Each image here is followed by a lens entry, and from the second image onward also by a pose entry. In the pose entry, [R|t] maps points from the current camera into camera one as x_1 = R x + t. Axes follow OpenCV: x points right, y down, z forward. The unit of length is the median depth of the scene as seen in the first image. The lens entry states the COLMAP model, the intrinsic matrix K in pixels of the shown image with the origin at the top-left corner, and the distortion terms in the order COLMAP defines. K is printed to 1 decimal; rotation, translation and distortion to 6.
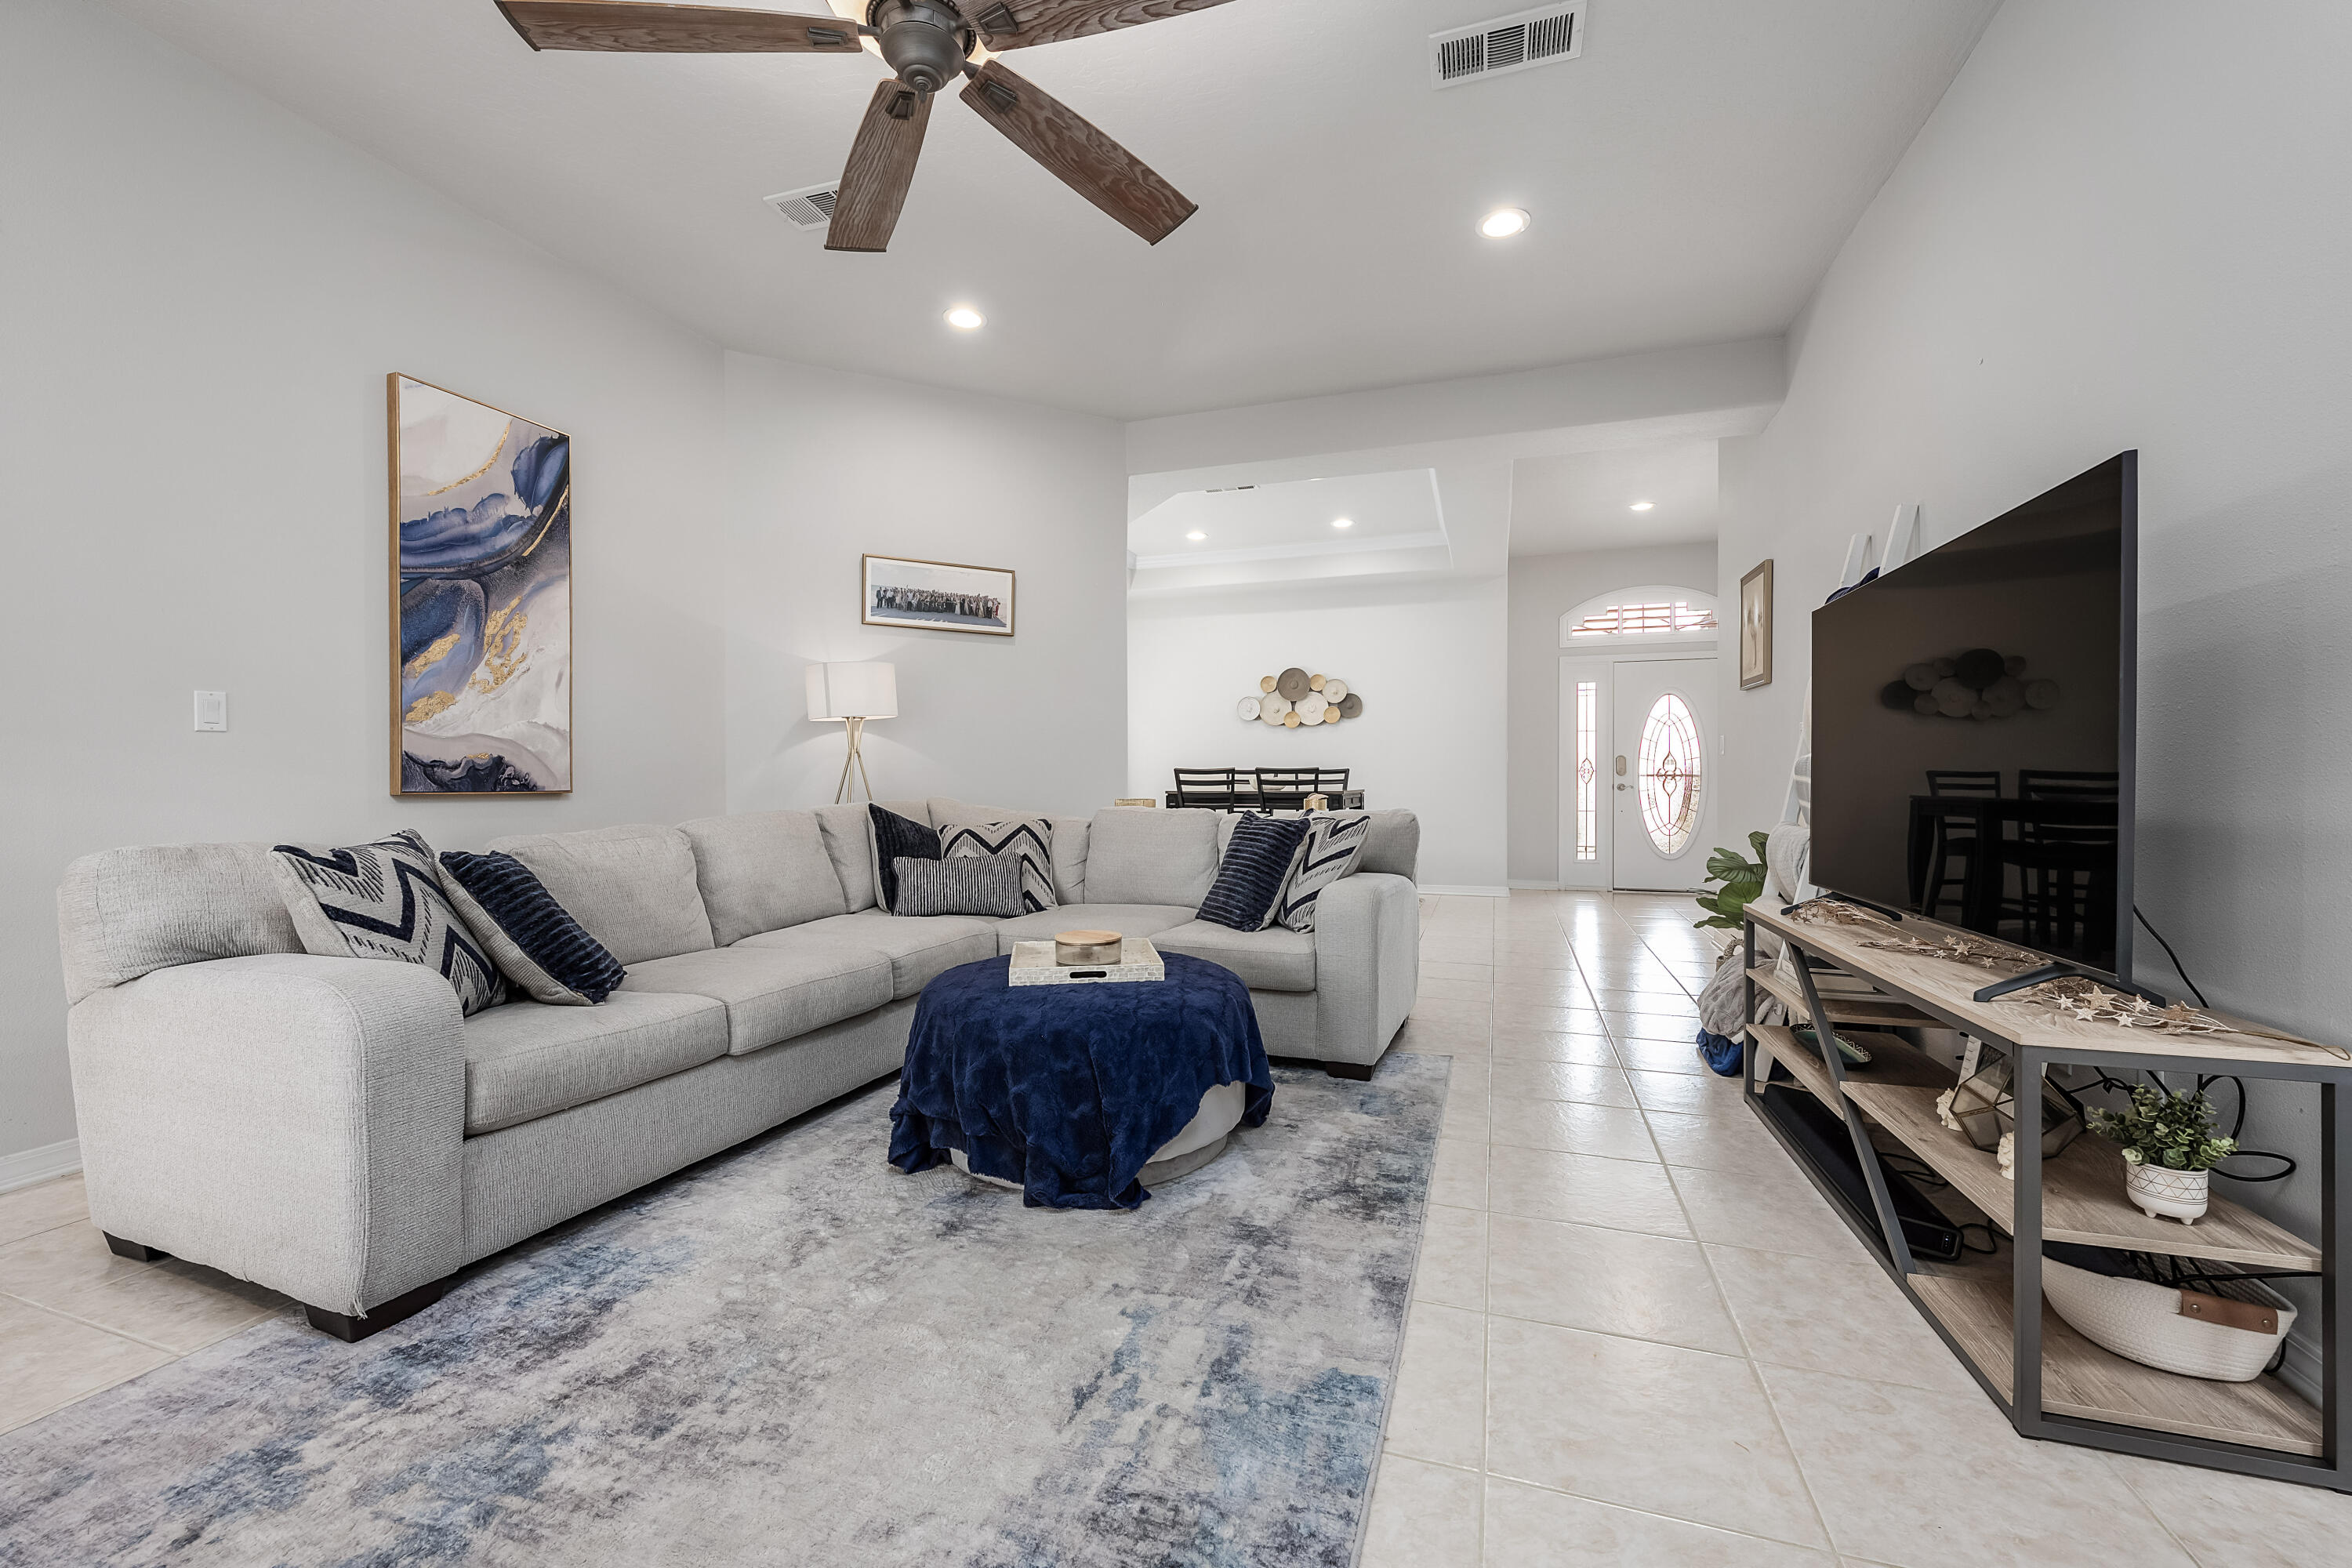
lens RADIAL K [[935.5, 0, 1182.4], [0, 935.5, 783.2], [0, 0, 1]] dist [-0.010020, 0.000493]
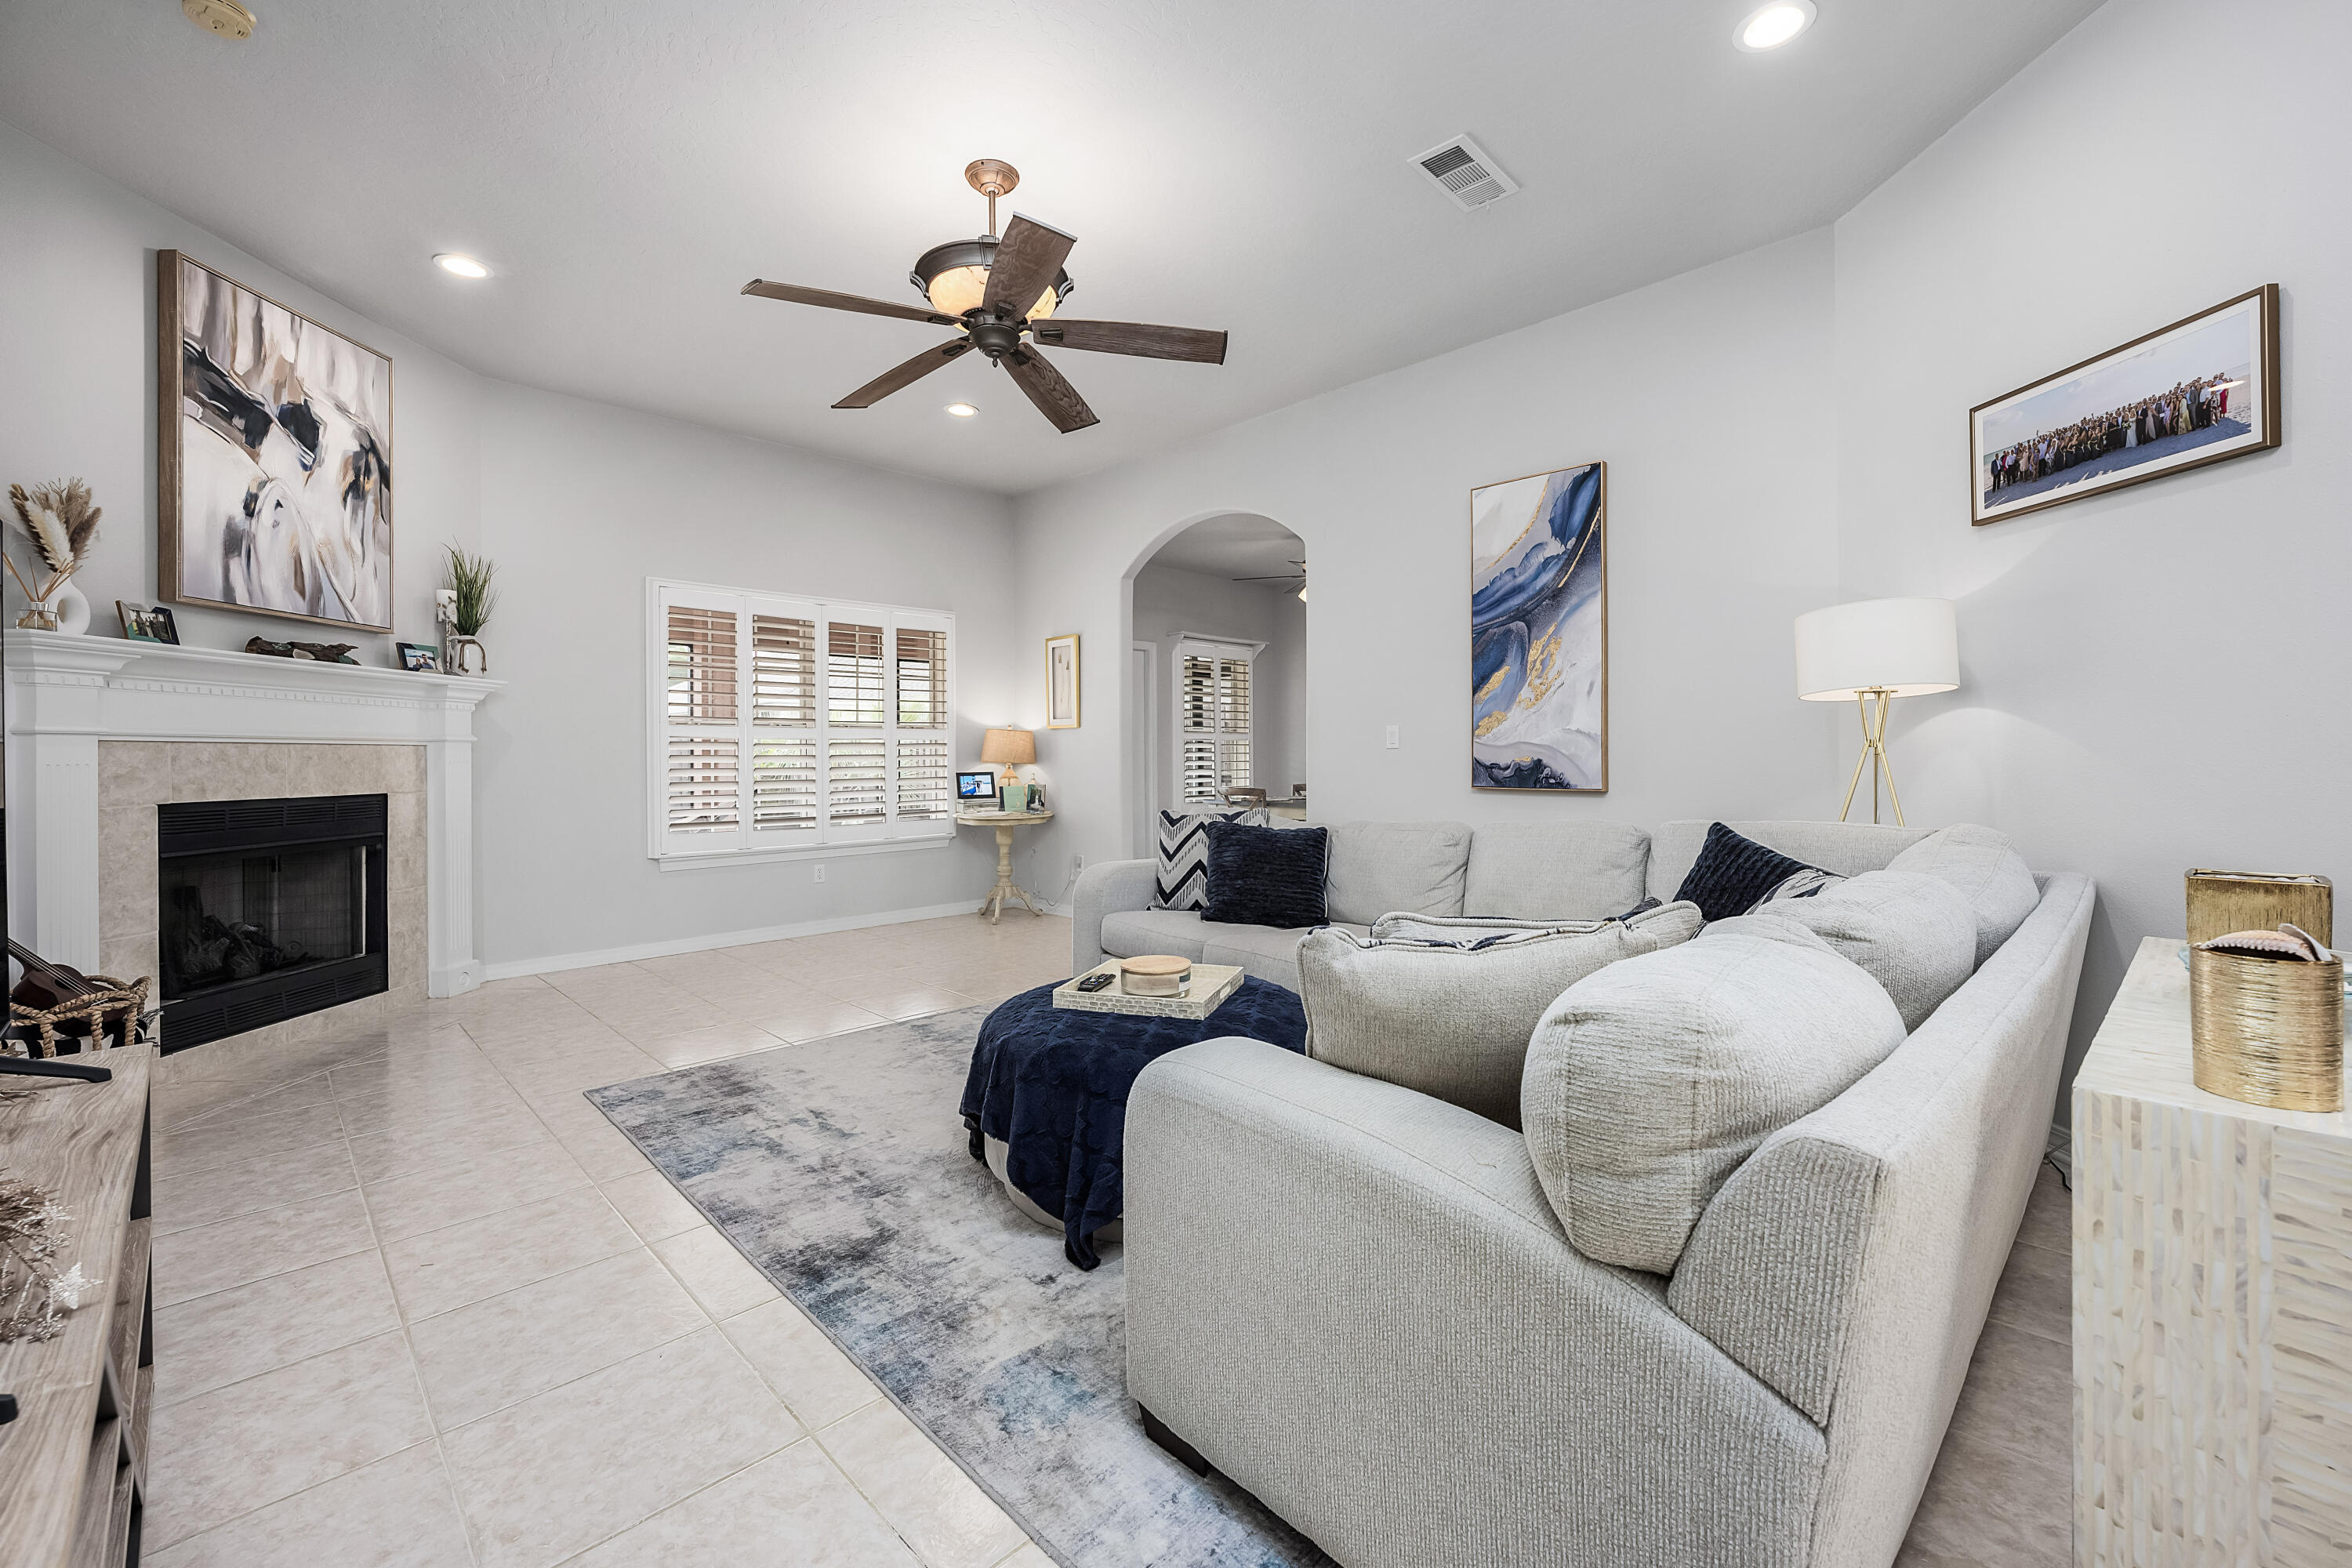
lens RADIAL K [[935.5, 0, 1178.4], [0, 935.5, 759.6], [0, 0, 1]] dist [-0.010020, 0.000493]
pose [[-0.437096, 0.004865, -0.899402, 0.534833], [0.000350, 0.999986, 0.005239, -0.032766], [0.899415, 0.001975, -0.437092, 1.038459]]
